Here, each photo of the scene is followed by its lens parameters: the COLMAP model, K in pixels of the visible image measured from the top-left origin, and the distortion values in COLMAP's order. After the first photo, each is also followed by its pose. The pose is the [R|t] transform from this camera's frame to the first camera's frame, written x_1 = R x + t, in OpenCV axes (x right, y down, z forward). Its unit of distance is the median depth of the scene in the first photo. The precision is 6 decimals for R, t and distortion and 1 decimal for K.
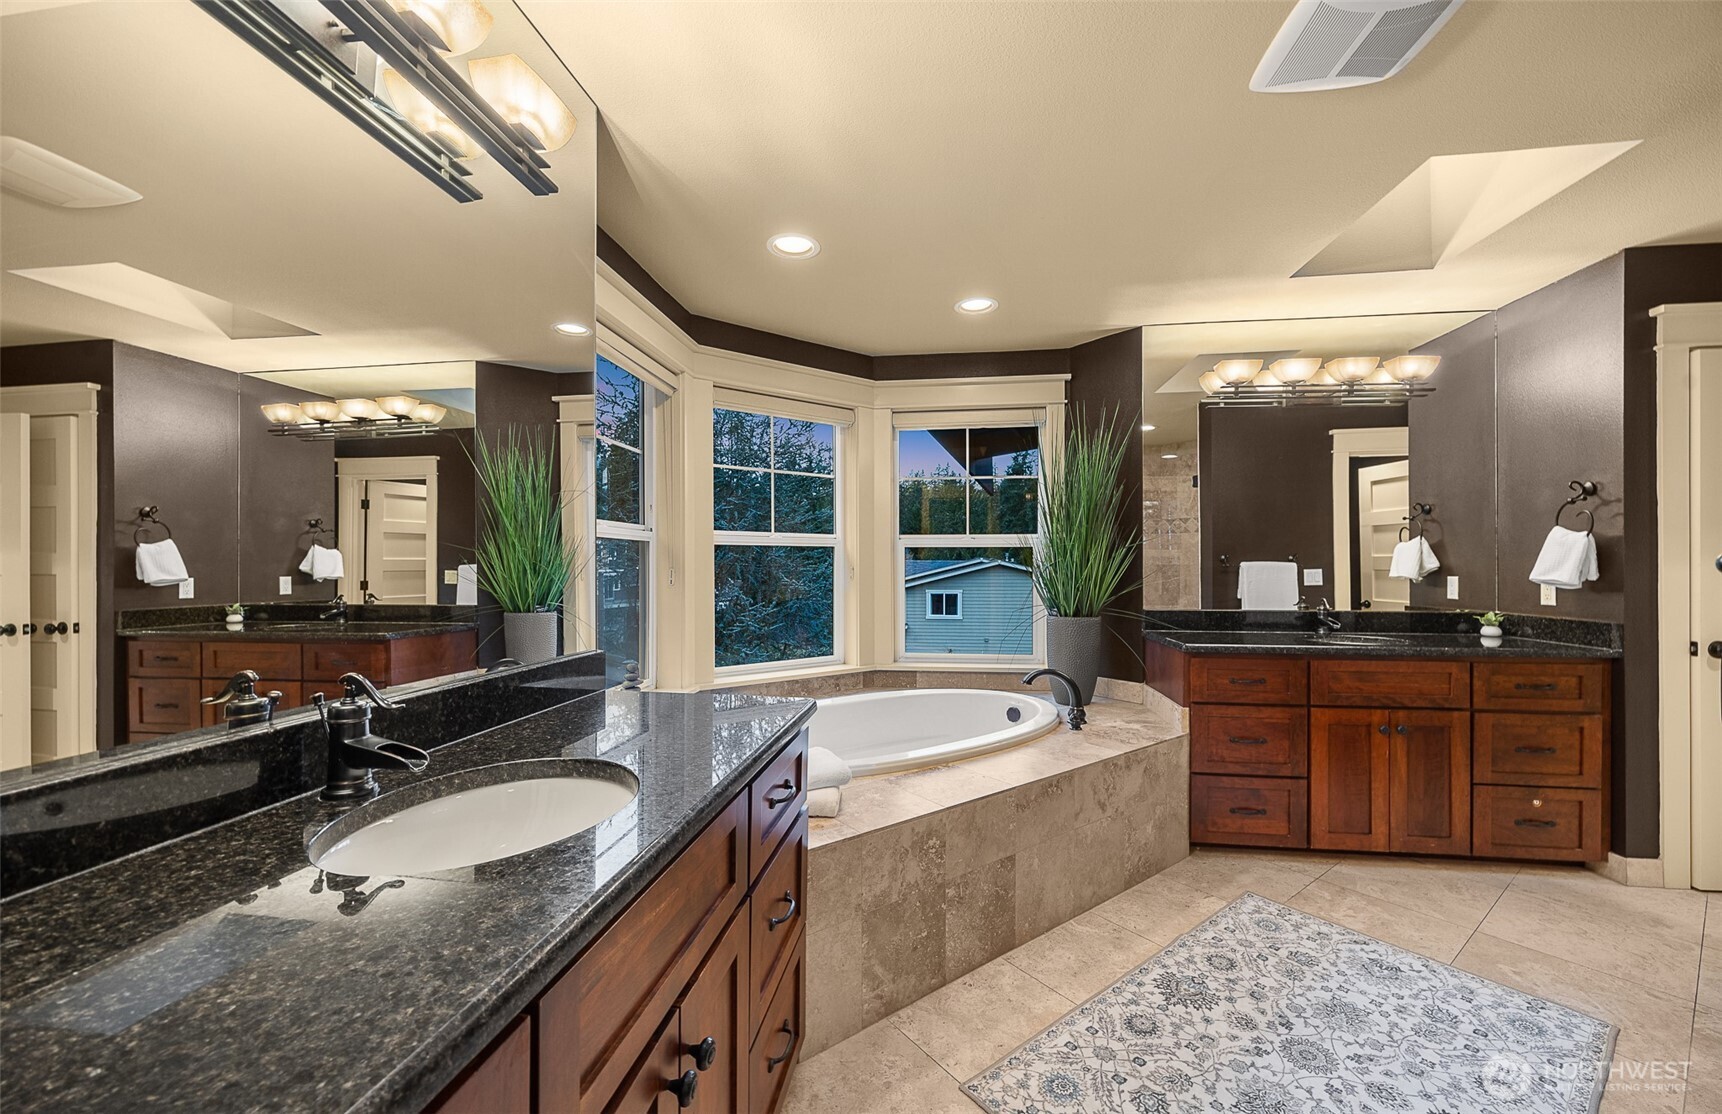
lens RADIAL K [[673.5, 0, 862.1], [0, 673.5, 562.3], [0, 0, 1]] dist [-0.001026, -0.000029]
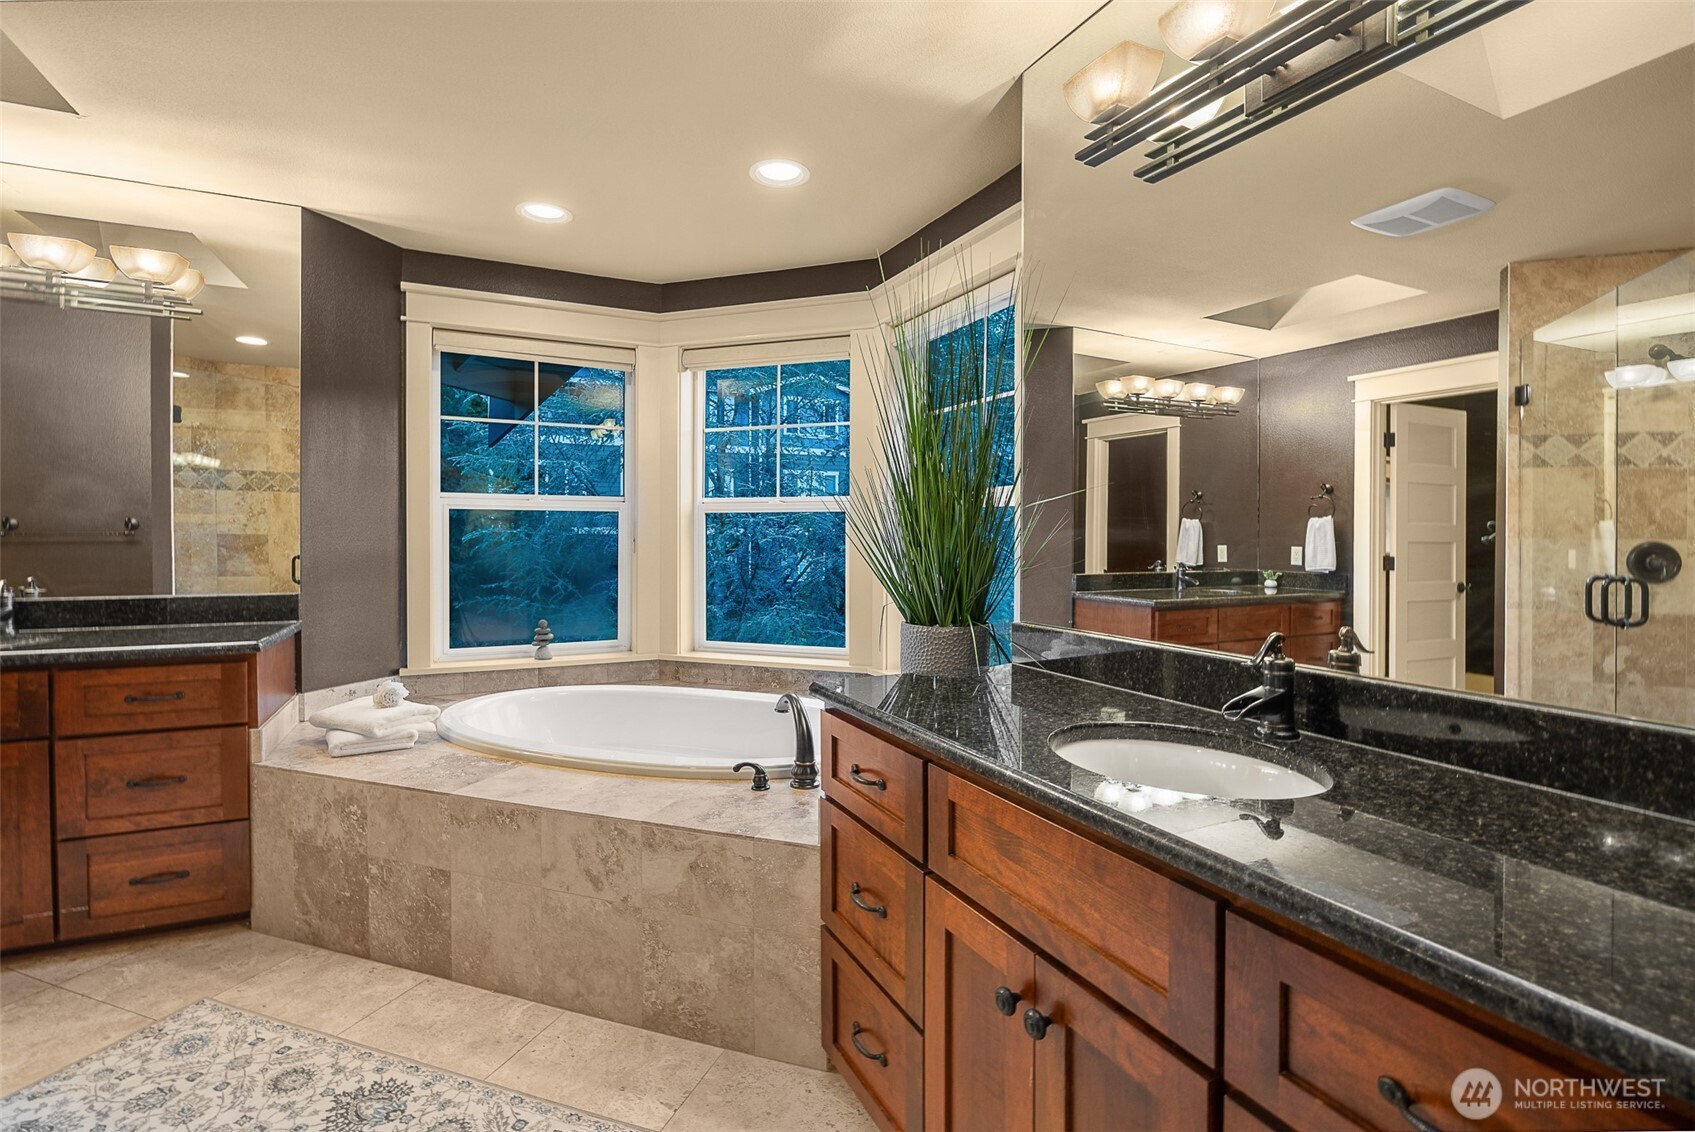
lens RADIAL K [[798.3, 0, 840.1], [0, 798.3, 538.0], [0, 0, 1]] dist [-0.014294, -0.000495]
pose [[0.545462, 0.006592, -0.838109, 1.184251], [-0.003065, 0.999978, 0.005870, 0.002216], [0.838130, -0.000633, 0.545471, 0.765632]]
